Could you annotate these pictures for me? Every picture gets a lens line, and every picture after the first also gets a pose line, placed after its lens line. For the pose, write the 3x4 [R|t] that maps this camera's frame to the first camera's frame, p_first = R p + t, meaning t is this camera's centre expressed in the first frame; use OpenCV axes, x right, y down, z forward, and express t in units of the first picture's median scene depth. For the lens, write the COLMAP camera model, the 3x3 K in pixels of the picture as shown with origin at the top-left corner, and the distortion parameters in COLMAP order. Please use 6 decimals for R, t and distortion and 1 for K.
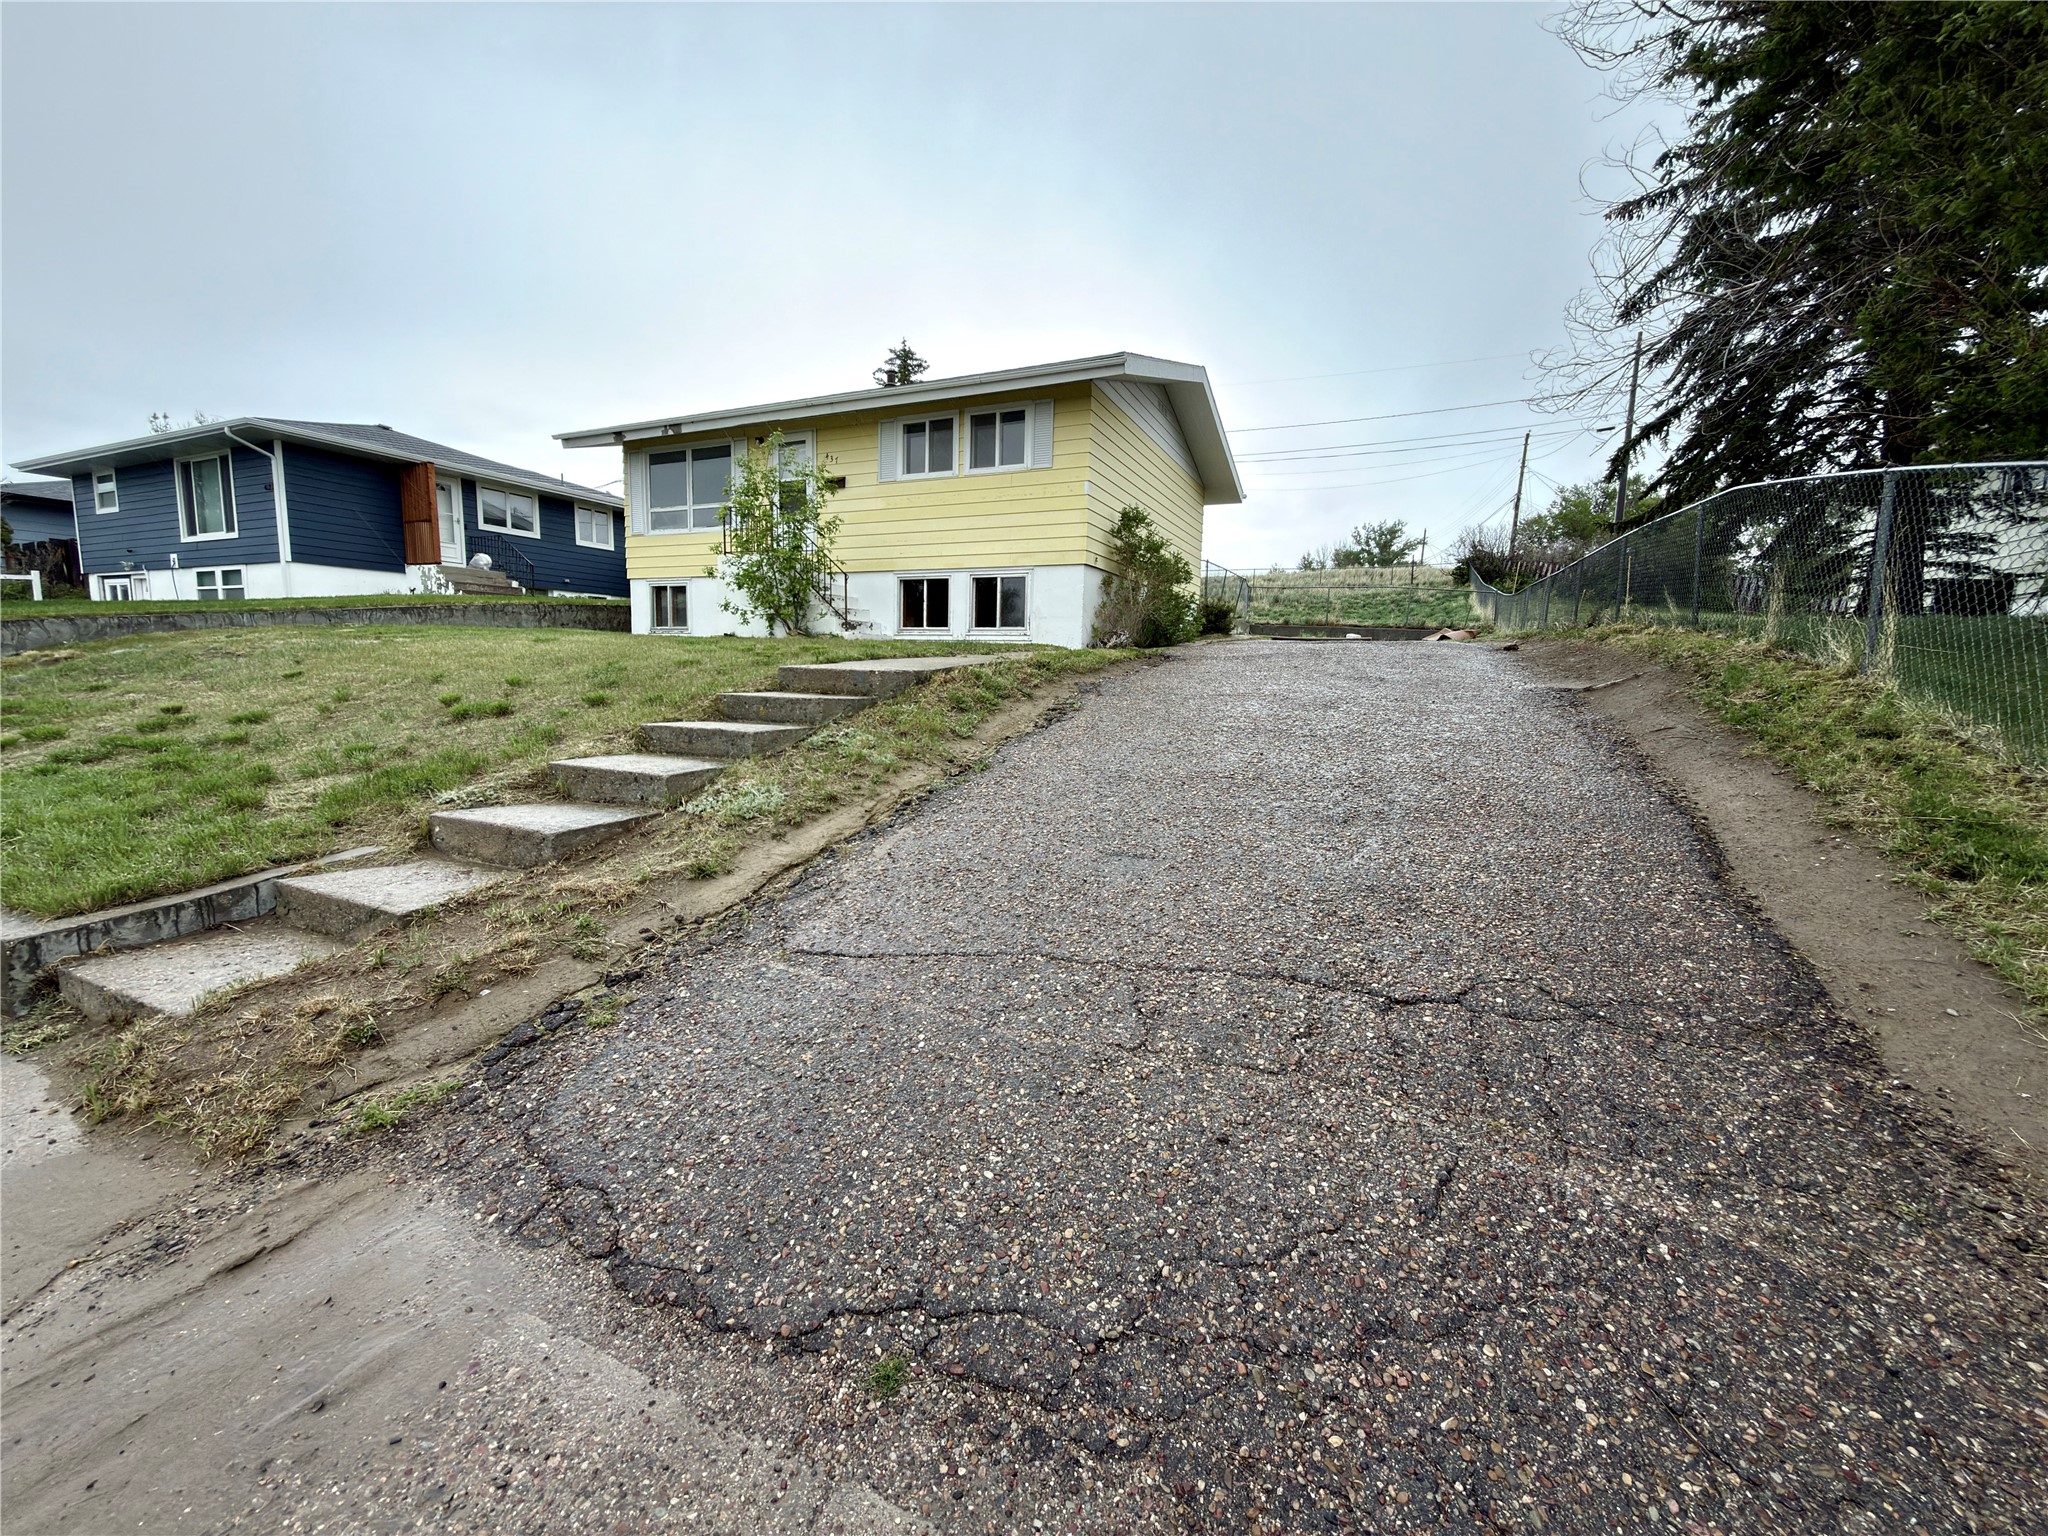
lens RADIAL K [[815.4, 0, 1020.7], [0, 815.4, 782.5], [0, 0, 1]] dist [-0.000037, 0.000380]
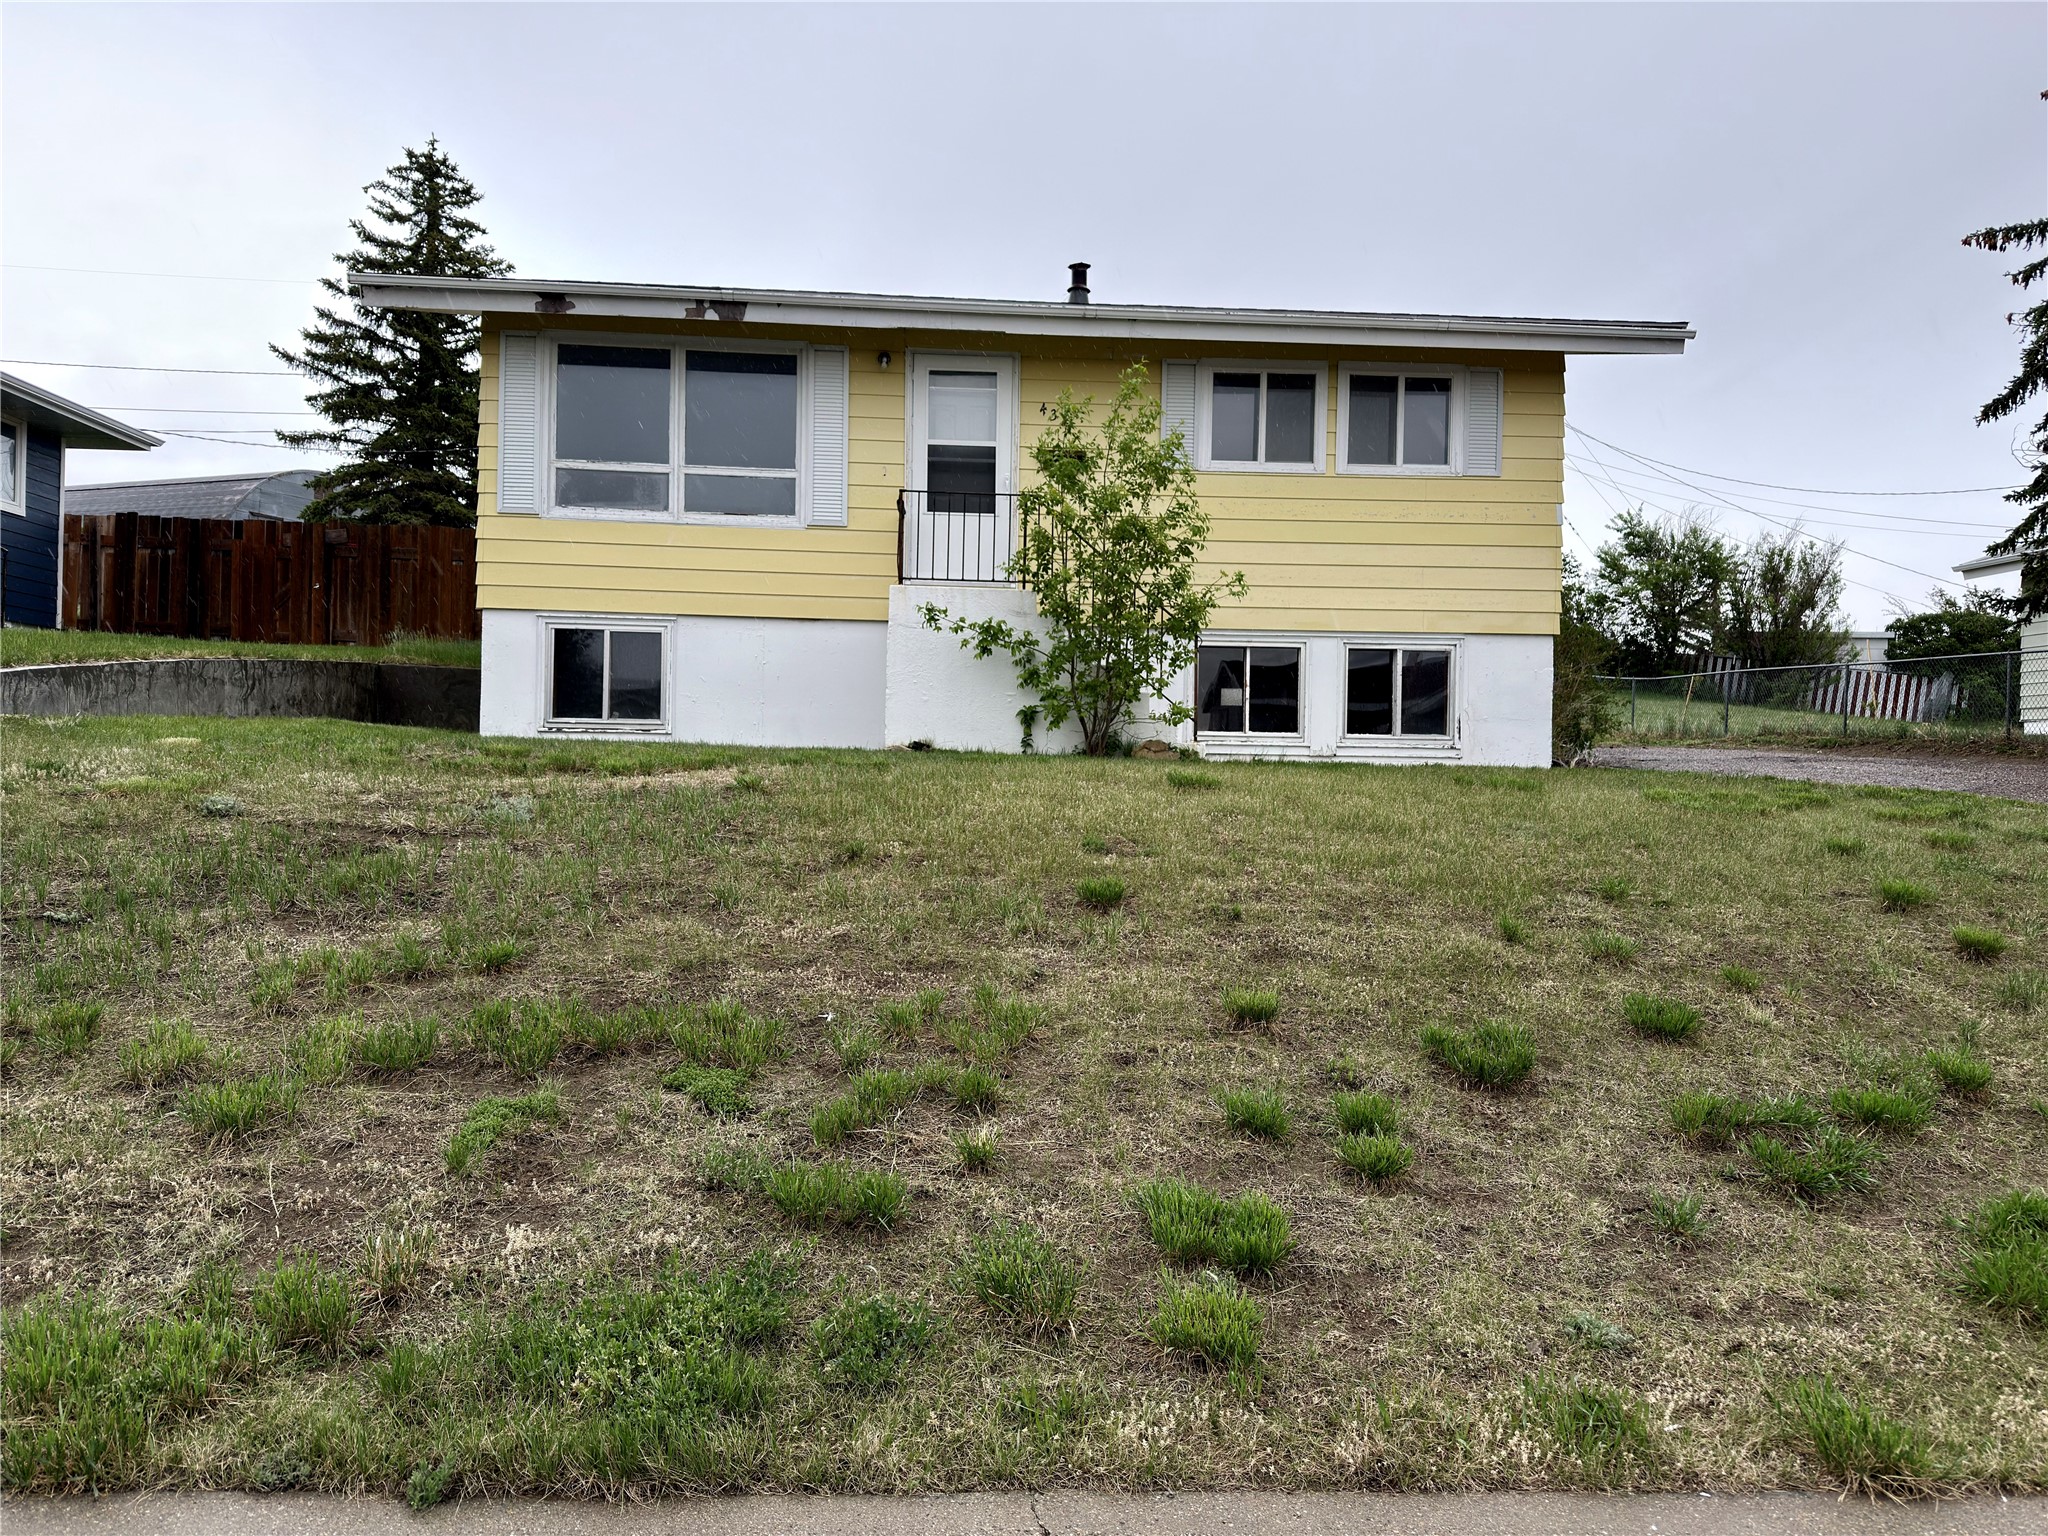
lens RADIAL K [[1437.4, 0, 1020.3], [0, 1437.4, 786.4], [0, 0, 1]] dist [0.085160, -0.019212]
pose [[0.880792, -0.011052, 0.473375, -0.724565], [0.069856, 0.991821, -0.106821, -0.062605], [-0.468323, 0.127156, 0.874360, 0.232963]]
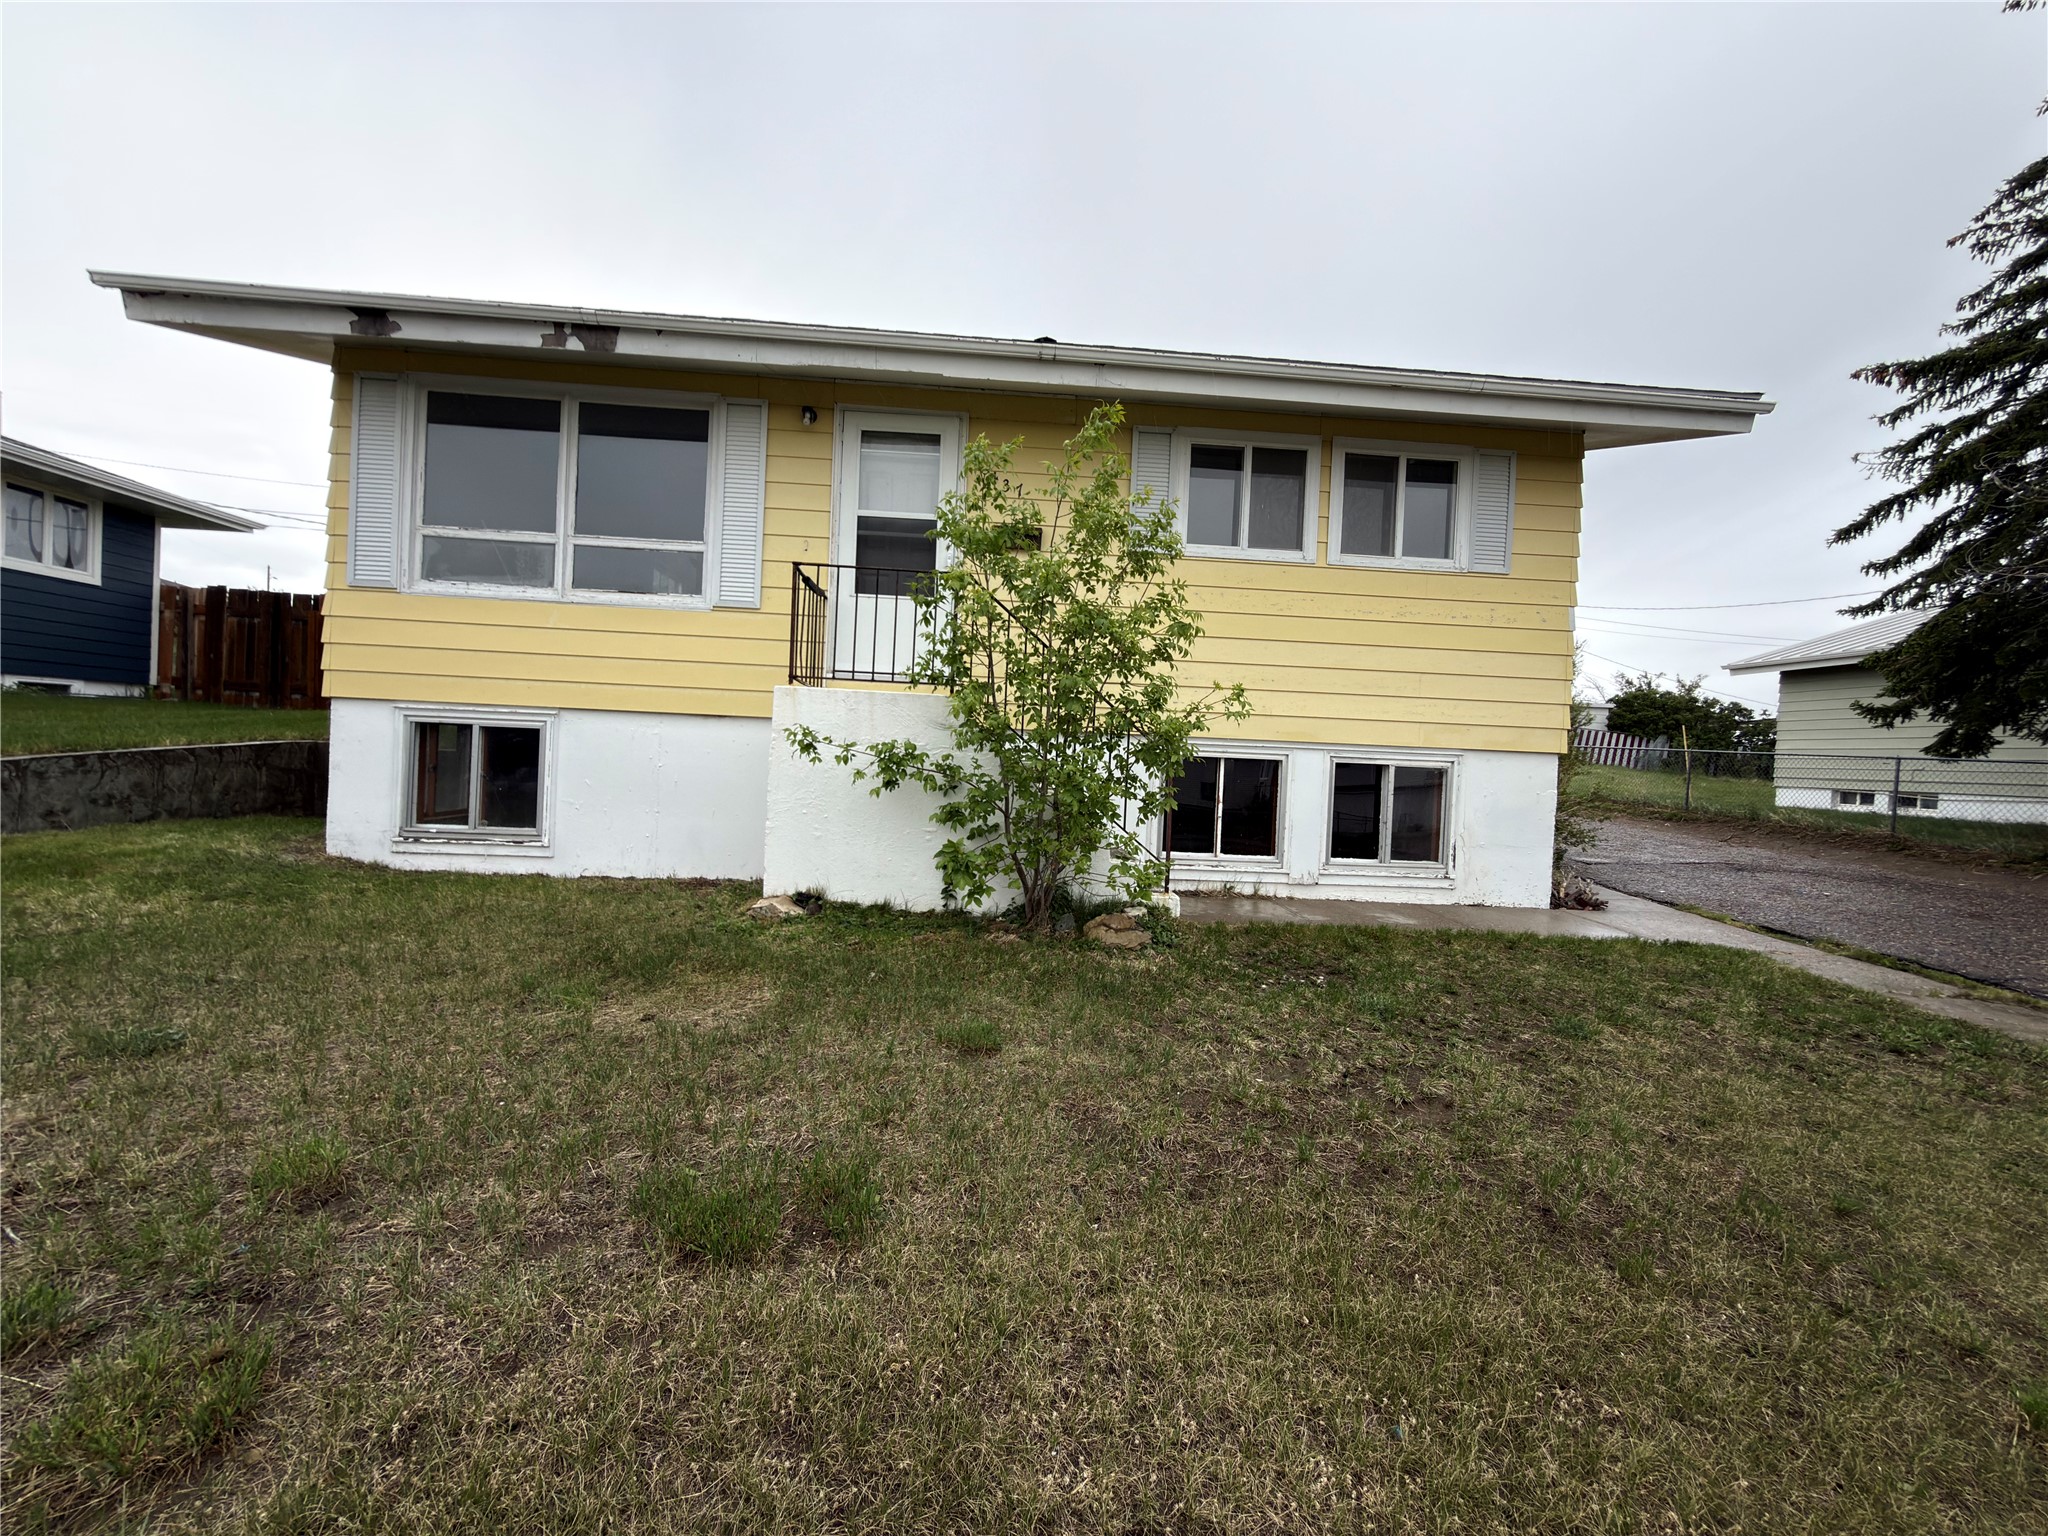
lens RADIAL K [[815.4, 0, 1021.5], [0, 815.4, 766.7], [0, 0, 1]] dist [-0.000037, 0.000380]
pose [[0.882674, 0.006405, 0.469943, -0.455382], [0.043078, 0.994595, -0.094468, -0.205400], [-0.468008, 0.103629, 0.877627, 0.637408]]
